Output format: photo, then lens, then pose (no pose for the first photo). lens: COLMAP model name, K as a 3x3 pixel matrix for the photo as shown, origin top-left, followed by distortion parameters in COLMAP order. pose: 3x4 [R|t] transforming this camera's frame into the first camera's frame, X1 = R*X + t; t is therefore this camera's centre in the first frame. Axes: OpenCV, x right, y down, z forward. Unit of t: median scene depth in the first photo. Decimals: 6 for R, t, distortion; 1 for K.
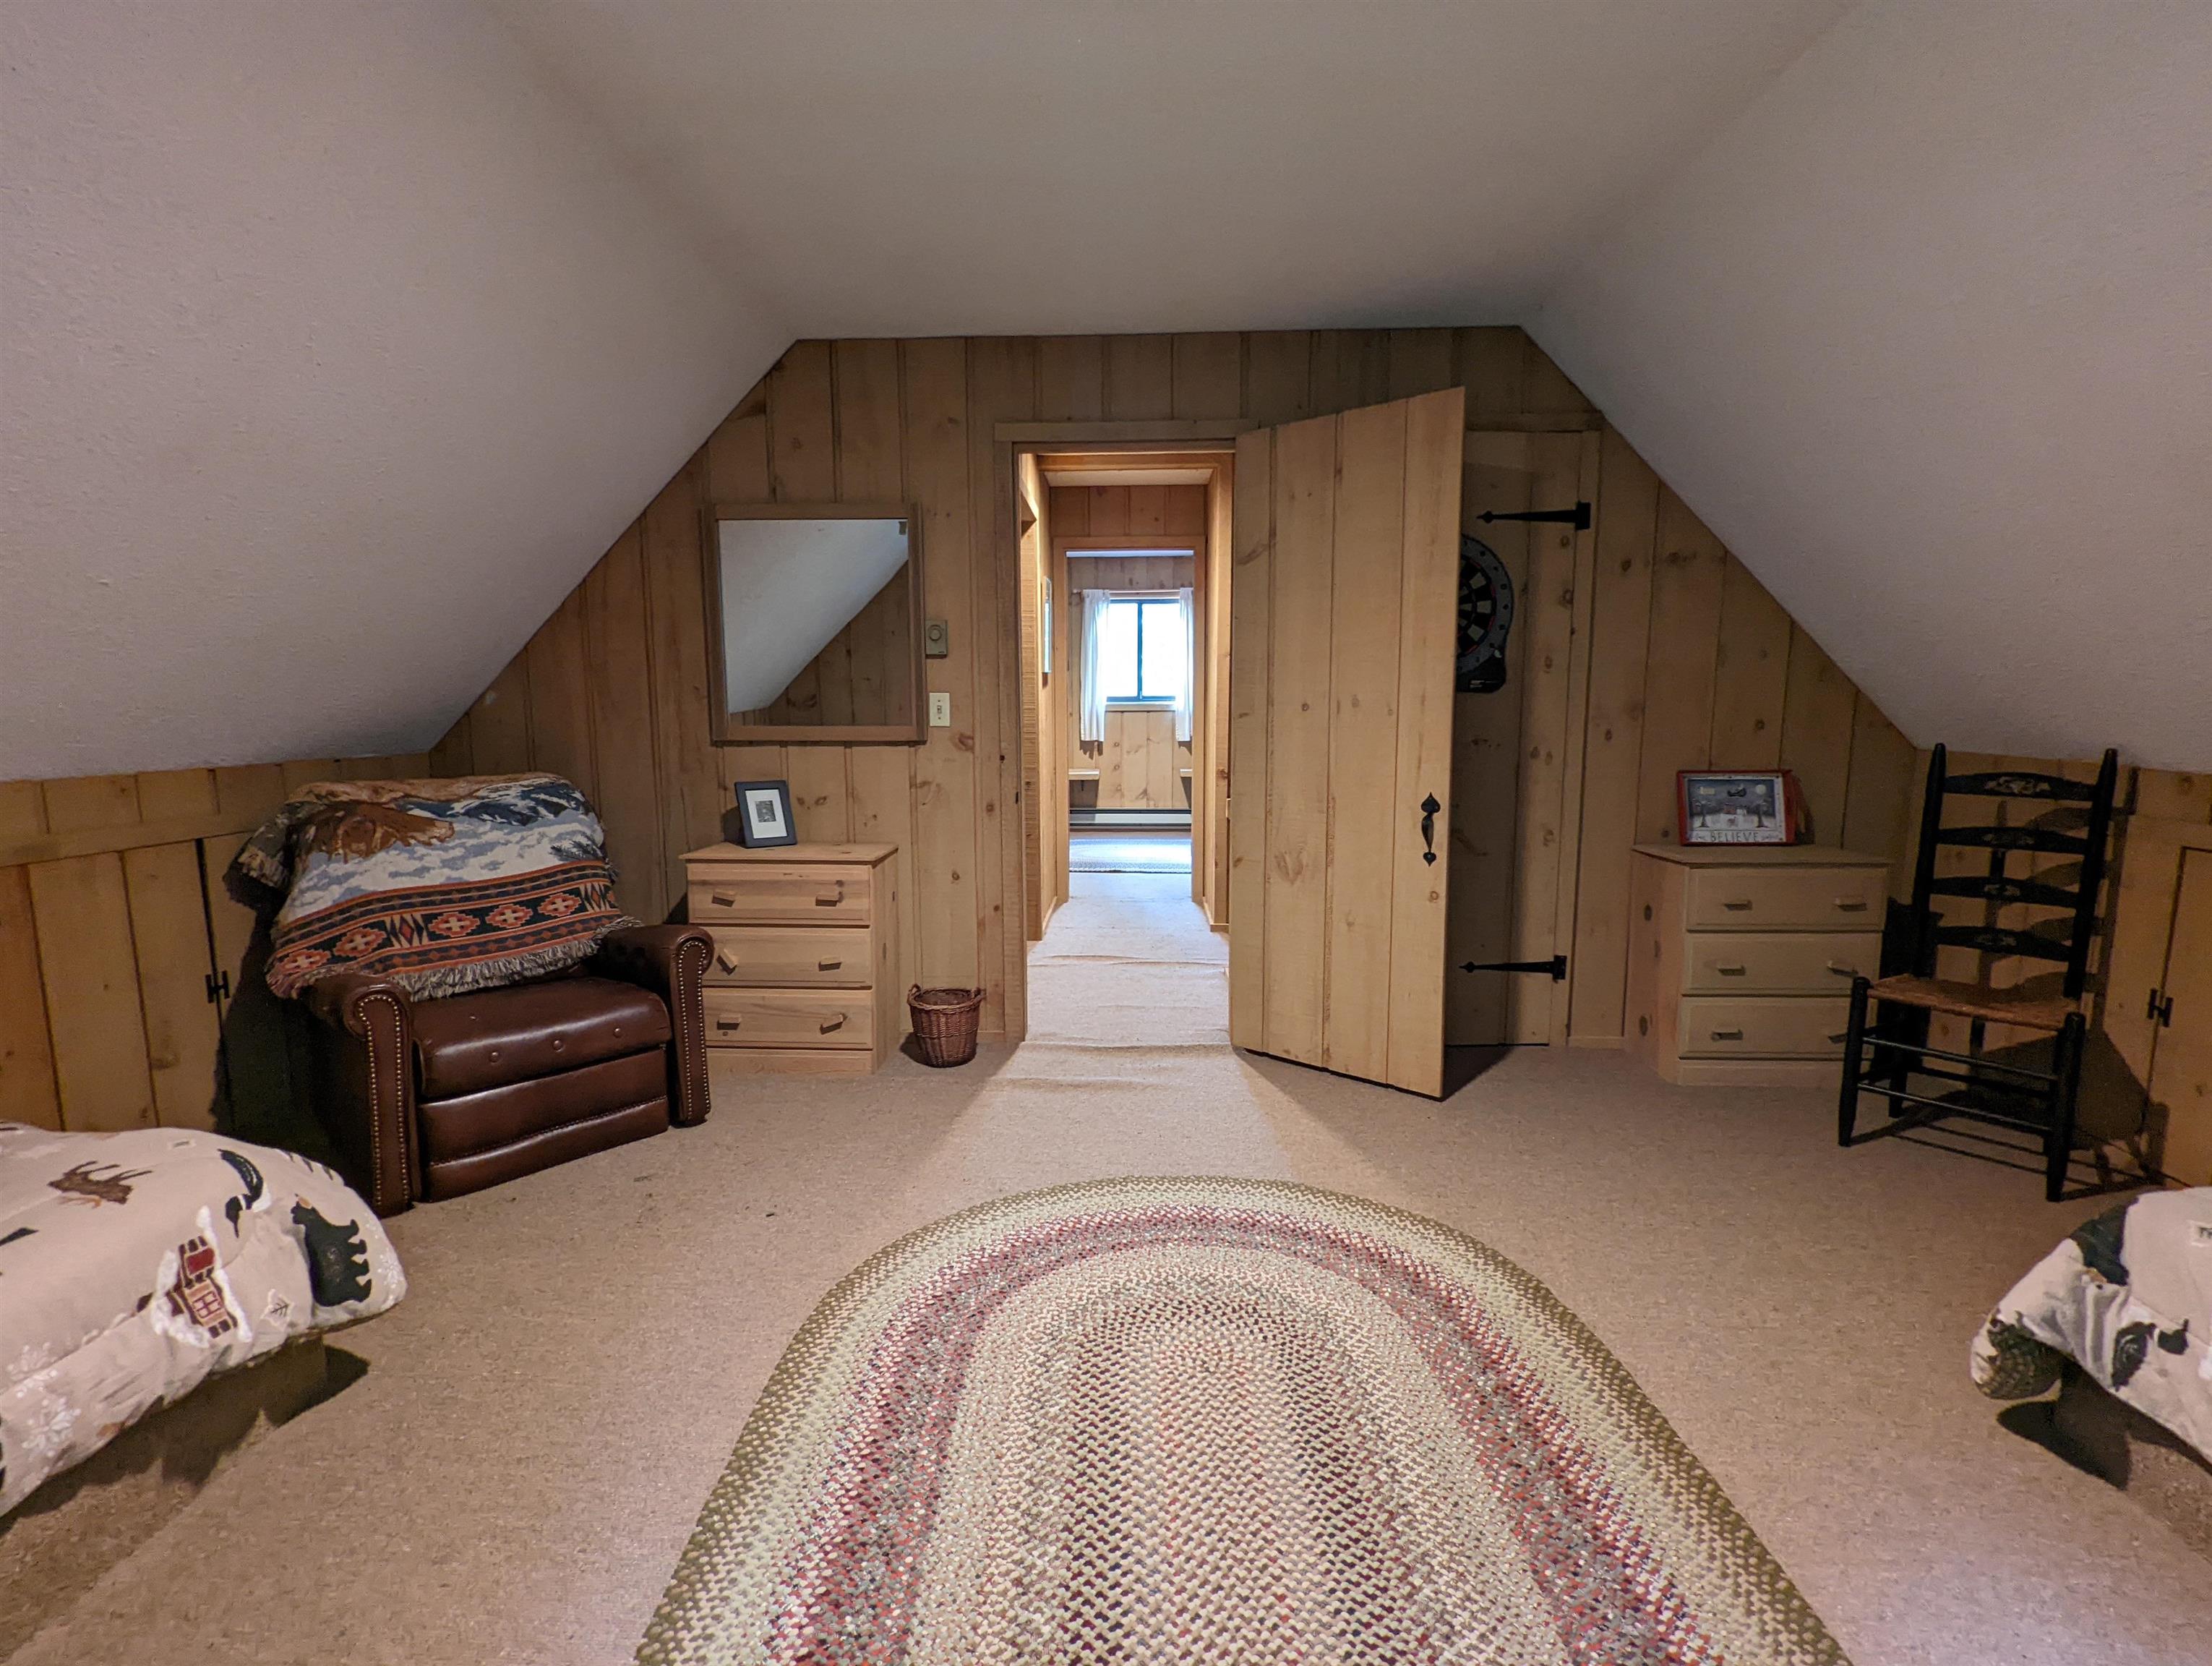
lens RADIAL K [[1047.8, 0, 1106.9], [0, 1047.8, 836.8], [0, 0, 1]] dist [-0.001046, 0.000018]
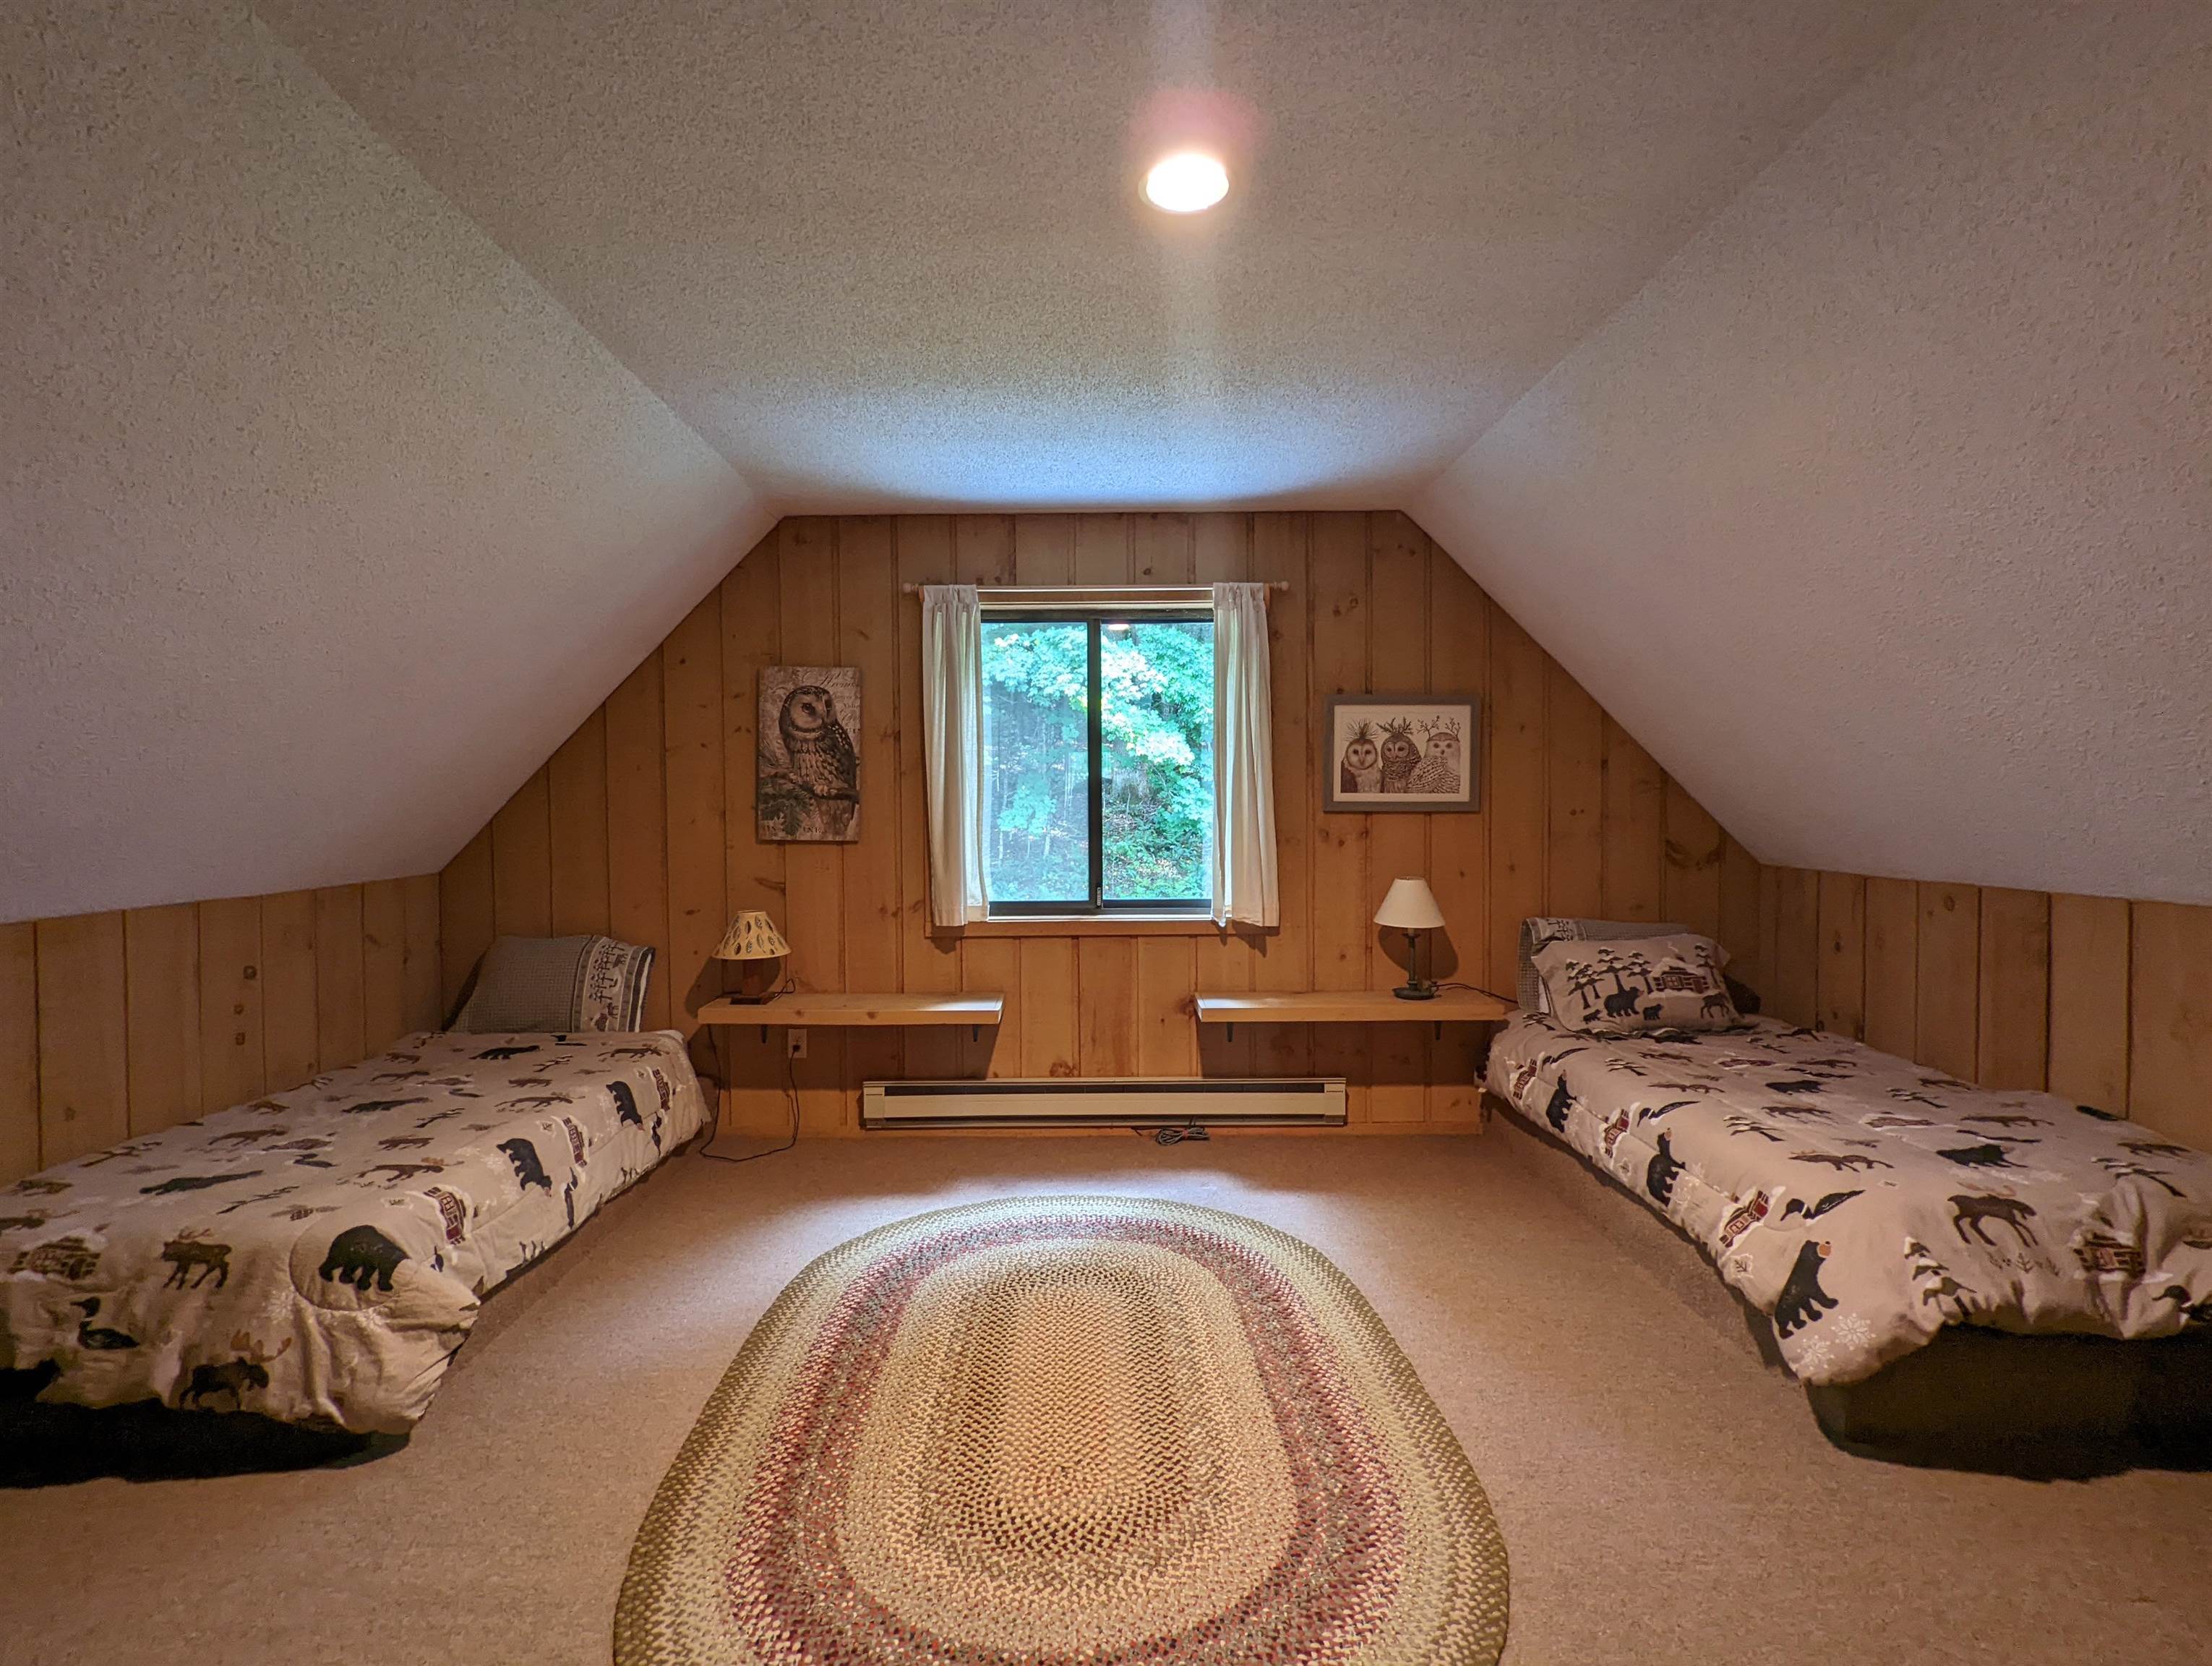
lens RADIAL K [[1047.8, 0, 1105.9], [0, 1047.8, 833.1], [0, 0, 1]] dist [-0.001046, 0.000018]
pose [[-0.999148, 0.011278, -0.039690, 0.110503], [0.005008, 0.987958, 0.154643, -0.367870], [0.040956, 0.154312, -0.987173, 2.463230]]
